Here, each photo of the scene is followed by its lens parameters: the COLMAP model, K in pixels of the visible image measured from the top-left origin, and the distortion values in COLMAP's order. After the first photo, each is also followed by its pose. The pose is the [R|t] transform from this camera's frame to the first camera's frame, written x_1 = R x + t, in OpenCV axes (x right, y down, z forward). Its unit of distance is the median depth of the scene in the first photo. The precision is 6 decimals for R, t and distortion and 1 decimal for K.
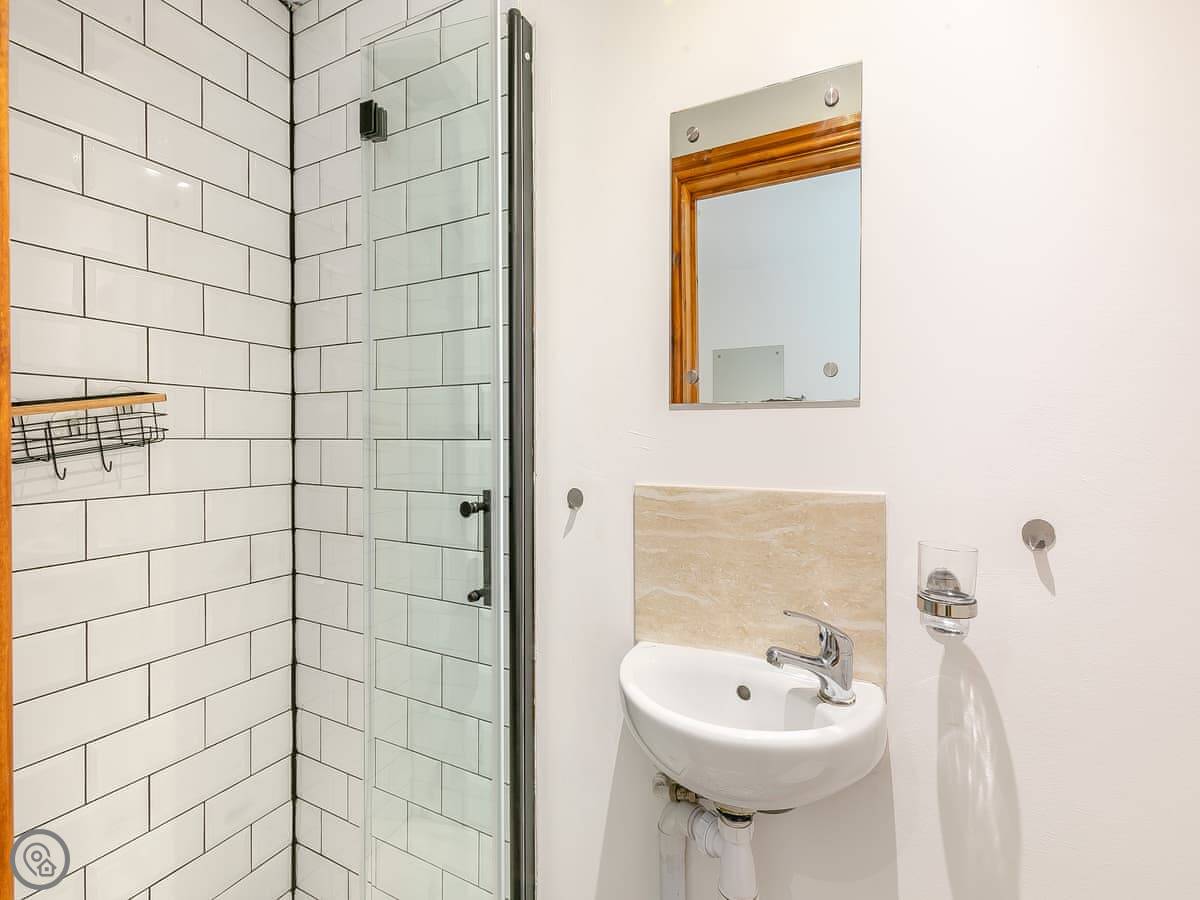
lens RADIAL K [[496.7, 0, 598.6], [0, 496.7, 448.2], [0, 0, 1]] dist [0.000775, 0.000021]
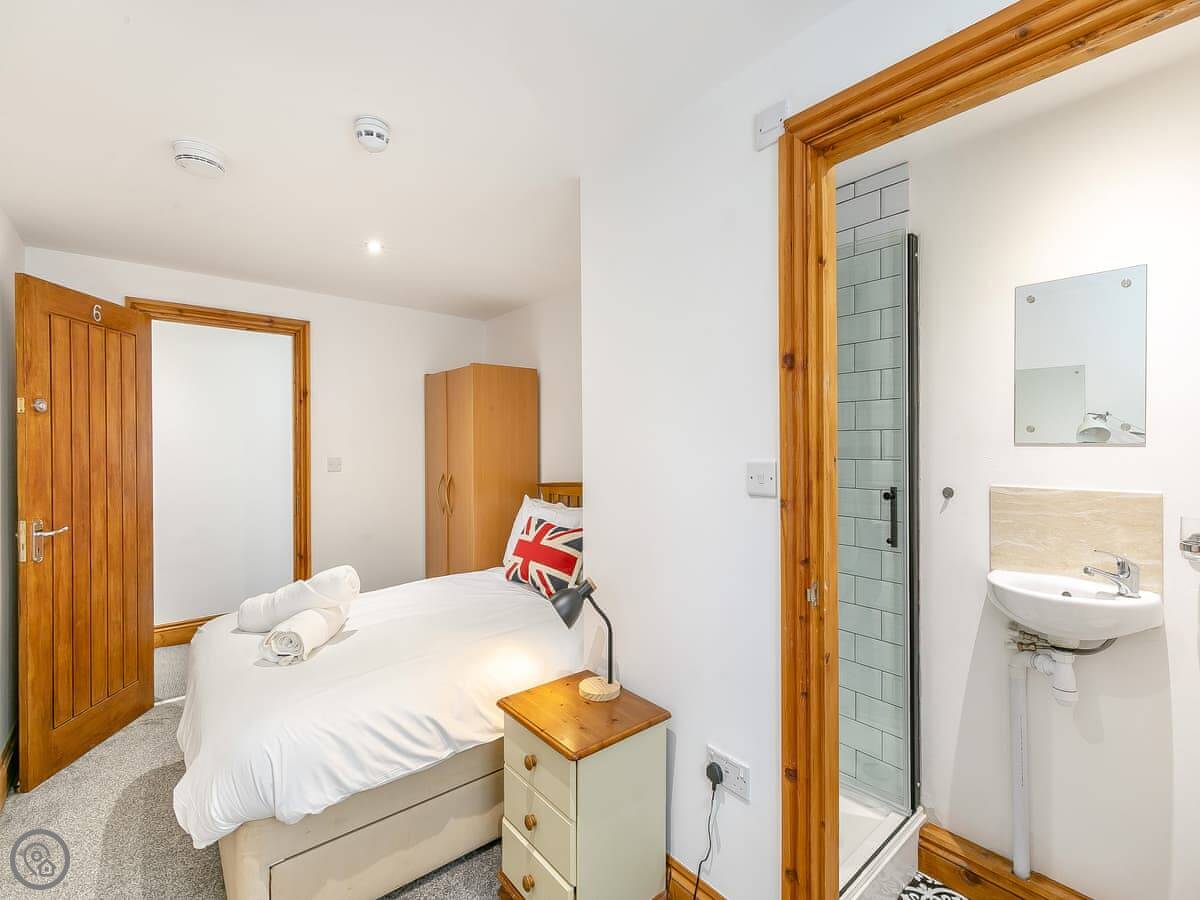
lens RADIAL K [[541.5, 0, 571.2], [0, 541.5, 452.4], [0, 0, 1]] dist [-0.003516, -0.000146]
pose [[0.923839, 0.002853, -0.382771, -0.666528], [-0.003102, 0.999995, -0.000034, -0.051396], [0.382769, 0.001218, 0.923843, -1.627561]]
